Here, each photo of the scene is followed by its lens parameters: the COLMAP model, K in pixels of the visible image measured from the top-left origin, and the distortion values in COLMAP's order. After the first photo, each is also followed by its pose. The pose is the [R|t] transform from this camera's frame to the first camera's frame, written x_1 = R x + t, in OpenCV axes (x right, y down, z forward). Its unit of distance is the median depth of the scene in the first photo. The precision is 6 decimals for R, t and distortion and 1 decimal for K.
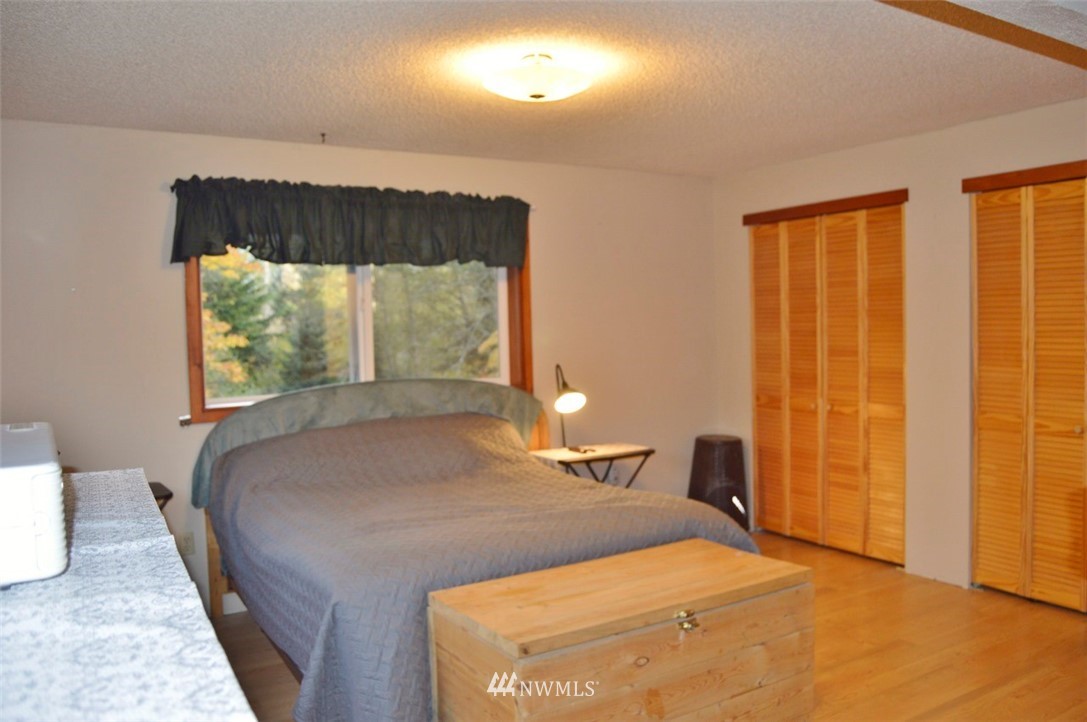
lens RADIAL K [[869.6, 0, 552.2], [0, 869.6, 360.5], [0, 0, 1]] dist [-0.078465, 0.007422]
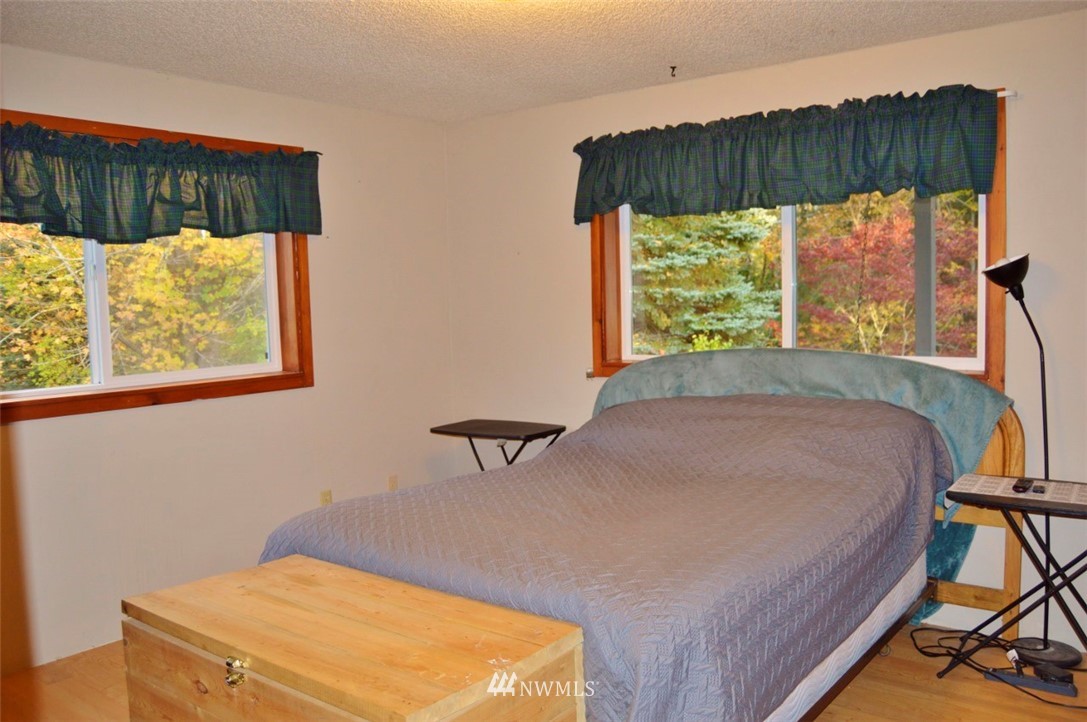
lens RADIAL K [[869.6, 0, 552.2], [0, 869.6, 360.5], [0, 0, 1]] dist [-0.078465, 0.007422]
pose [[0.327513, 0.088782, -0.940666, 0.565741], [-0.025903, 0.996045, 0.084990, -0.034265], [0.944491, -0.003469, 0.328518, 0.598186]]
